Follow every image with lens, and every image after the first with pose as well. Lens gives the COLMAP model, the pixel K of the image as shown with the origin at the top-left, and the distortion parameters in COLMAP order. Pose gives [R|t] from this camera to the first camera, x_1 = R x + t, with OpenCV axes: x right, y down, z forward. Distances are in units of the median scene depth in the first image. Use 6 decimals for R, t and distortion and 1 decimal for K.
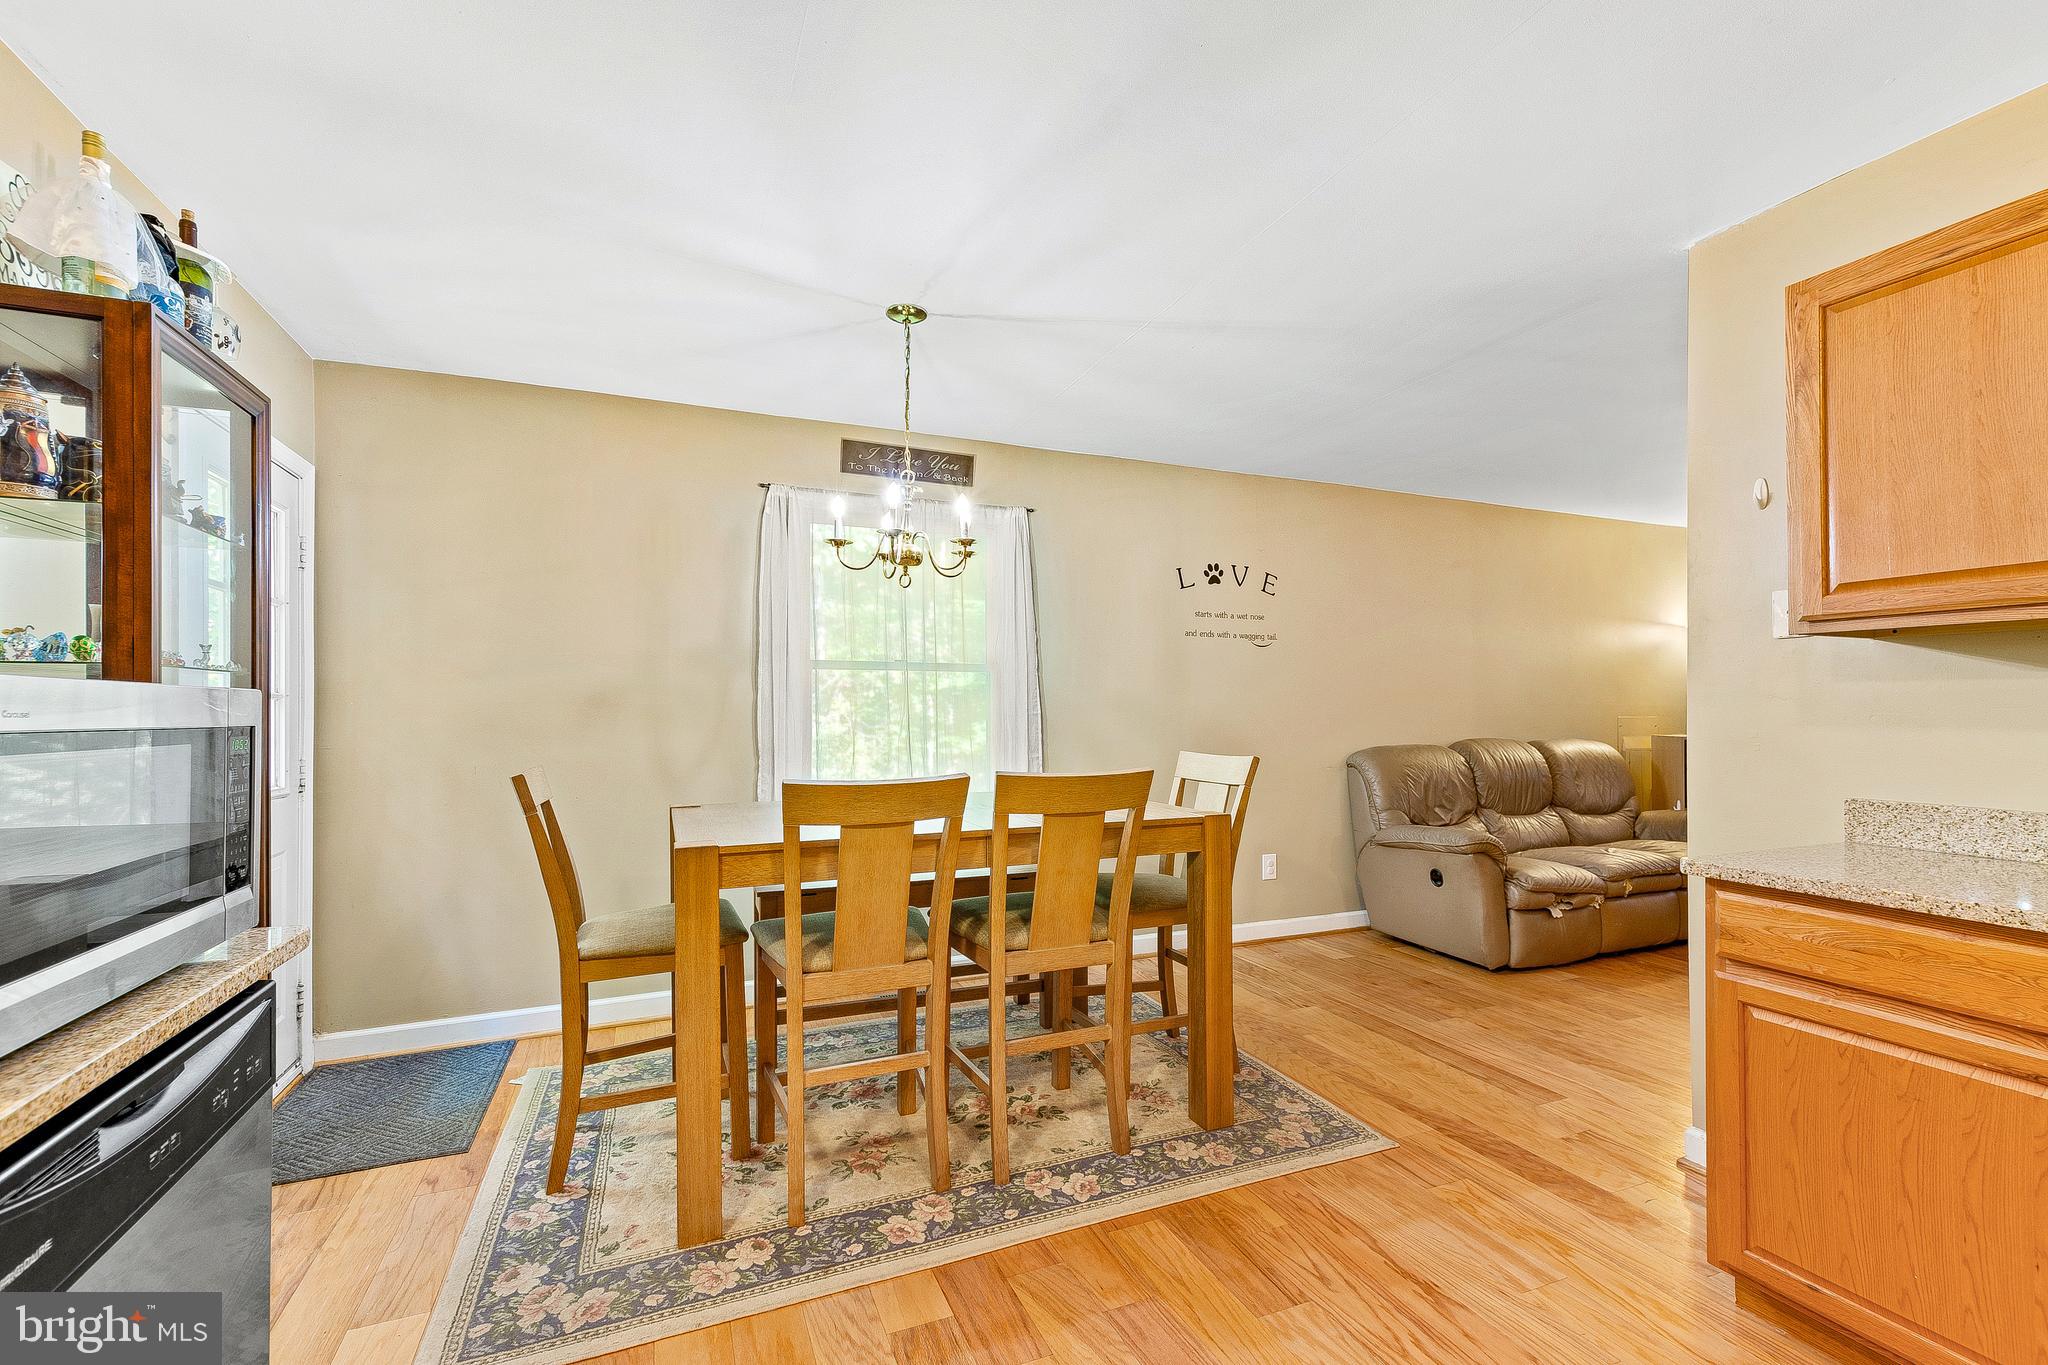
lens RADIAL K [[888.8, 0, 1031.7], [0, 888.8, 692.2], [0, 0, 1]] dist [0.018075, -0.004015]
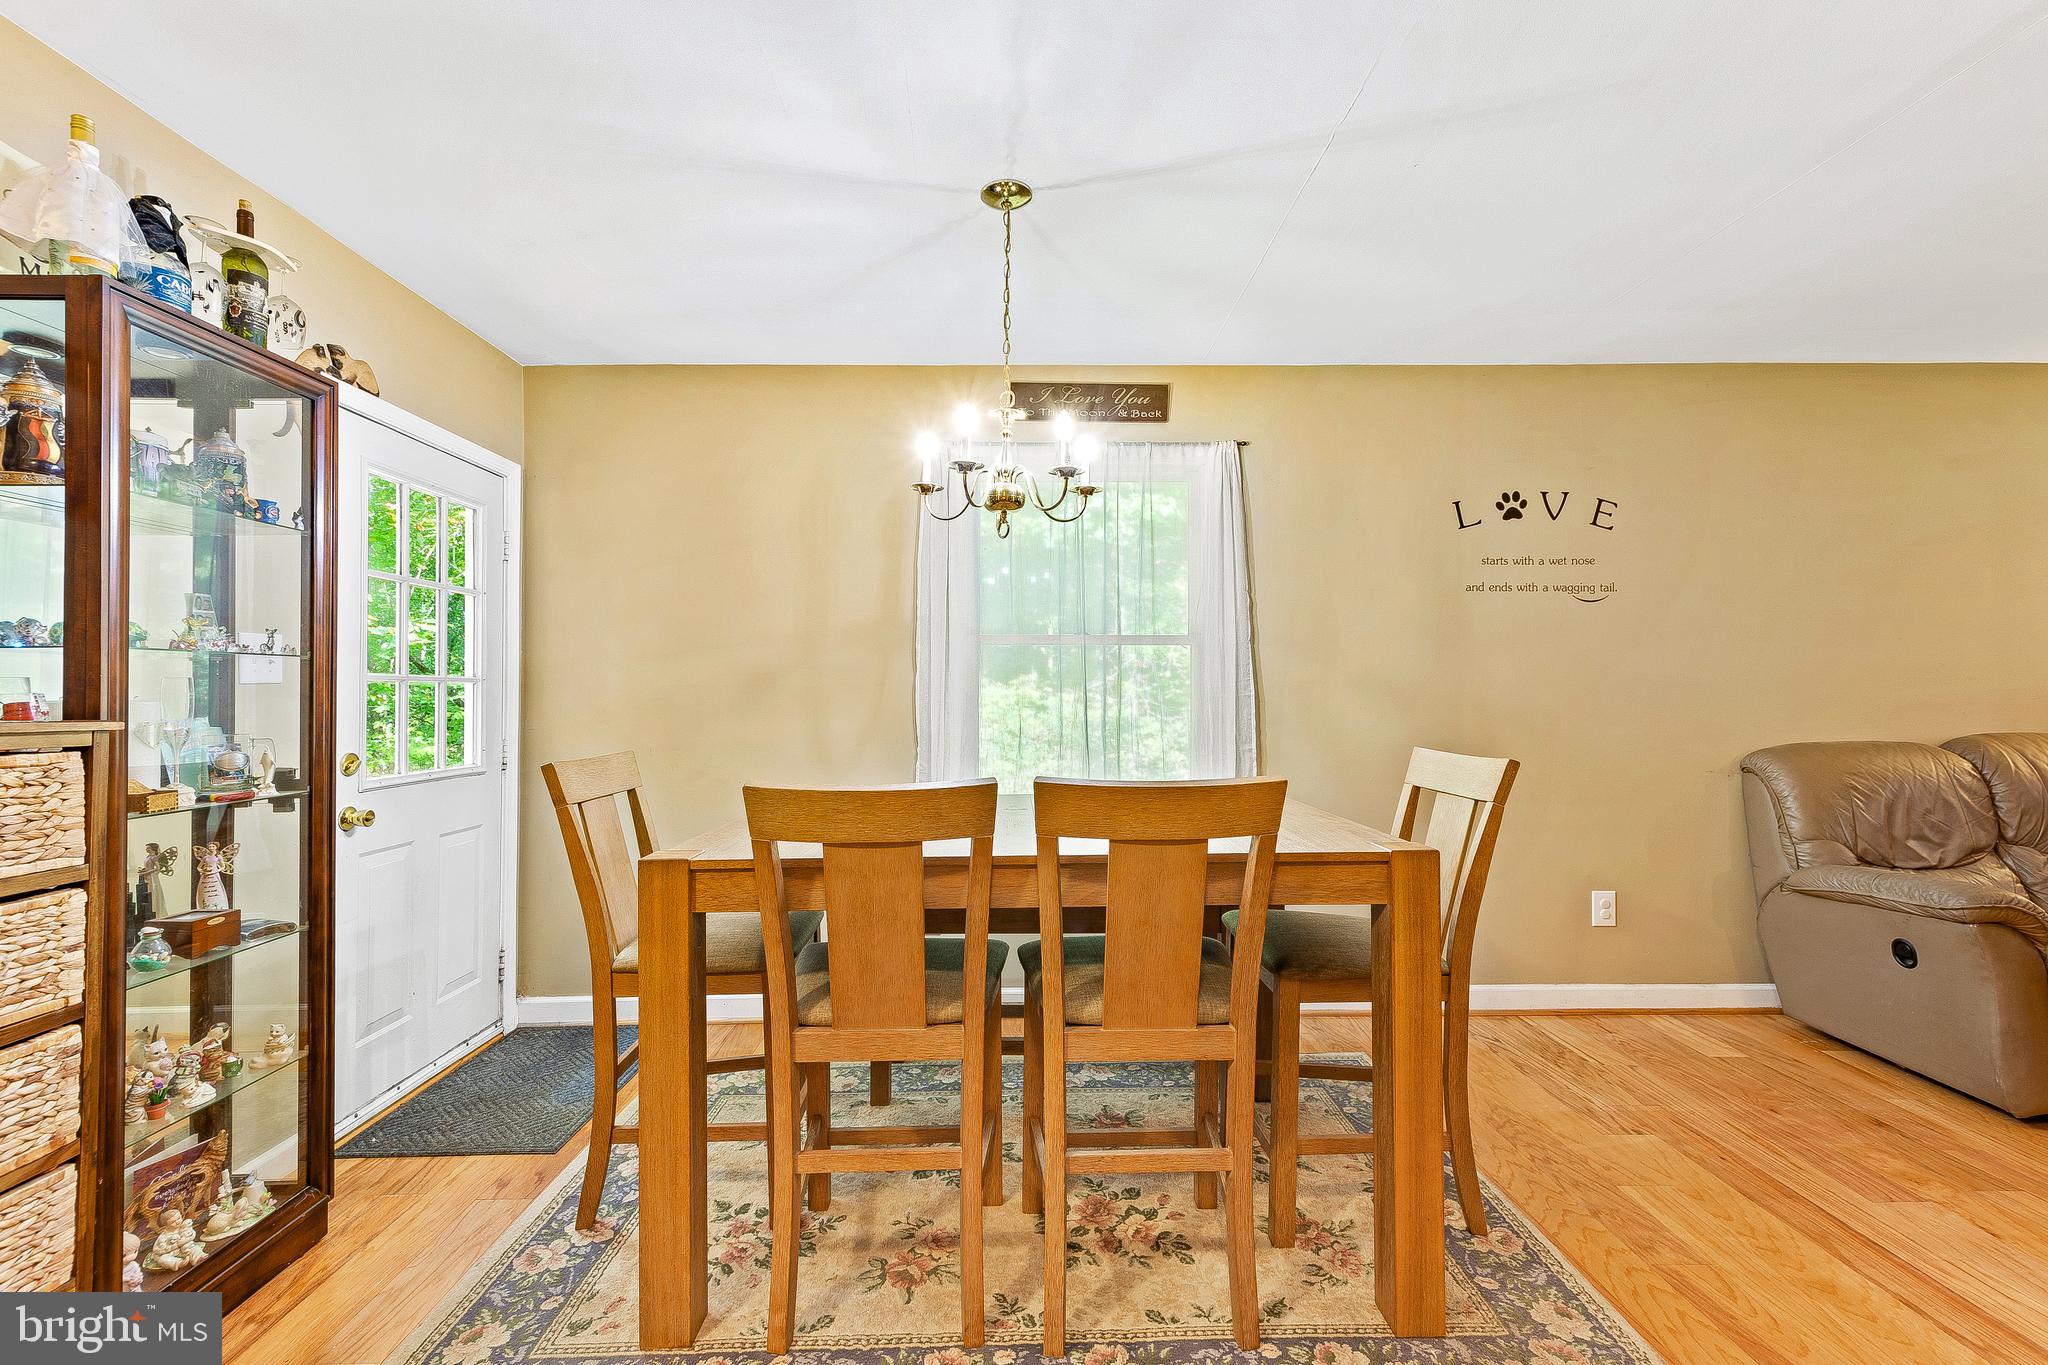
lens RADIAL K [[888.8, 0, 1022.3], [0, 888.8, 678.8], [0, 0, 1]] dist [0.018075, -0.004015]
pose [[0.927727, -0.008431, -0.373163, 0.184493], [0.010587, 0.999937, 0.003728, 0.006612], [0.373109, -0.007409, 0.927758, 0.283931]]
